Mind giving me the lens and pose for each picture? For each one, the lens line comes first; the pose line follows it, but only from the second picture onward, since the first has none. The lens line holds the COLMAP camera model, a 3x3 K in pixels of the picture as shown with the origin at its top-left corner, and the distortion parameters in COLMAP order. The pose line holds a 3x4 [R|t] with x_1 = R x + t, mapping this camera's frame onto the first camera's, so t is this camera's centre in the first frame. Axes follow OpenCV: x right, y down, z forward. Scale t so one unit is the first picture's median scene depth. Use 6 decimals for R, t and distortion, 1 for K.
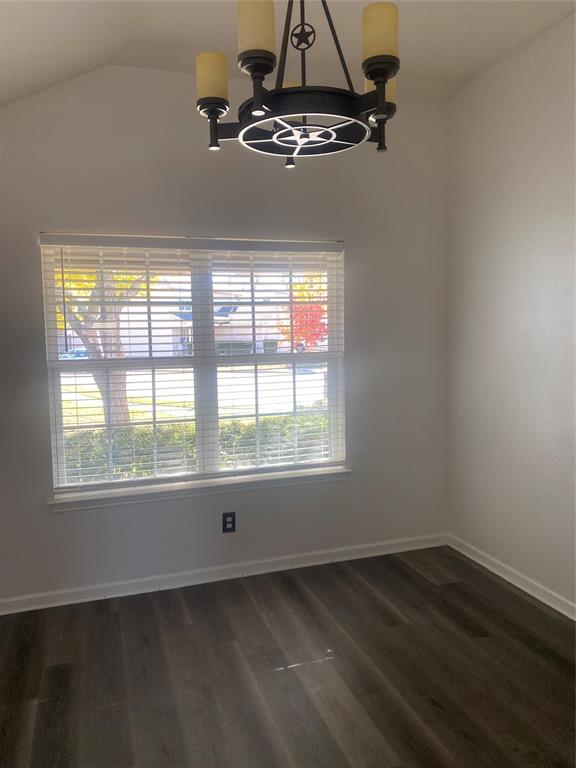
lens RADIAL K [[618.4, 0, 288.0], [0, 618.4, 384.0], [0, 0, 1]] dist [0.032703, 0.000177]
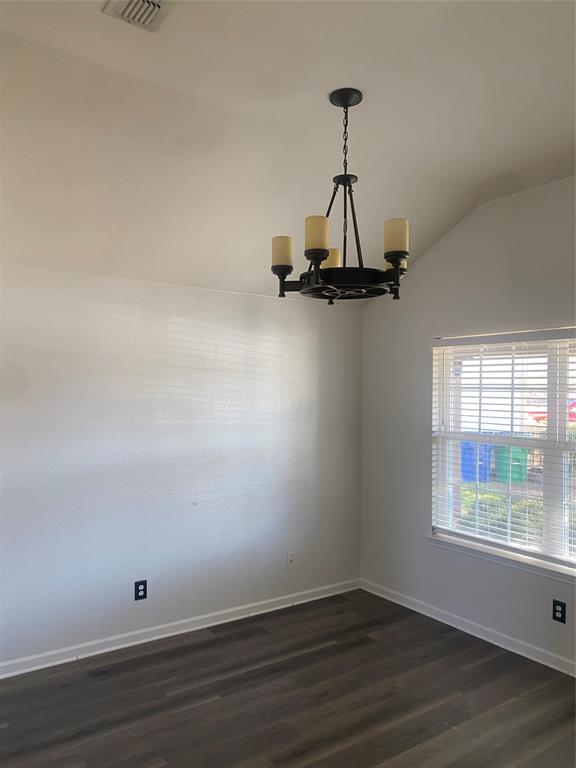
lens RADIAL K [[578.7, 0, 288.0], [0, 578.7, 384.0], [0, 0, 1]] dist [0.002991, -0.005061]
pose [[0.282262, -0.002403, -0.959334, 0.759940], [-0.129303, 0.990777, -0.040526, -0.045472], [0.950583, 0.135484, 0.279348, 0.323364]]
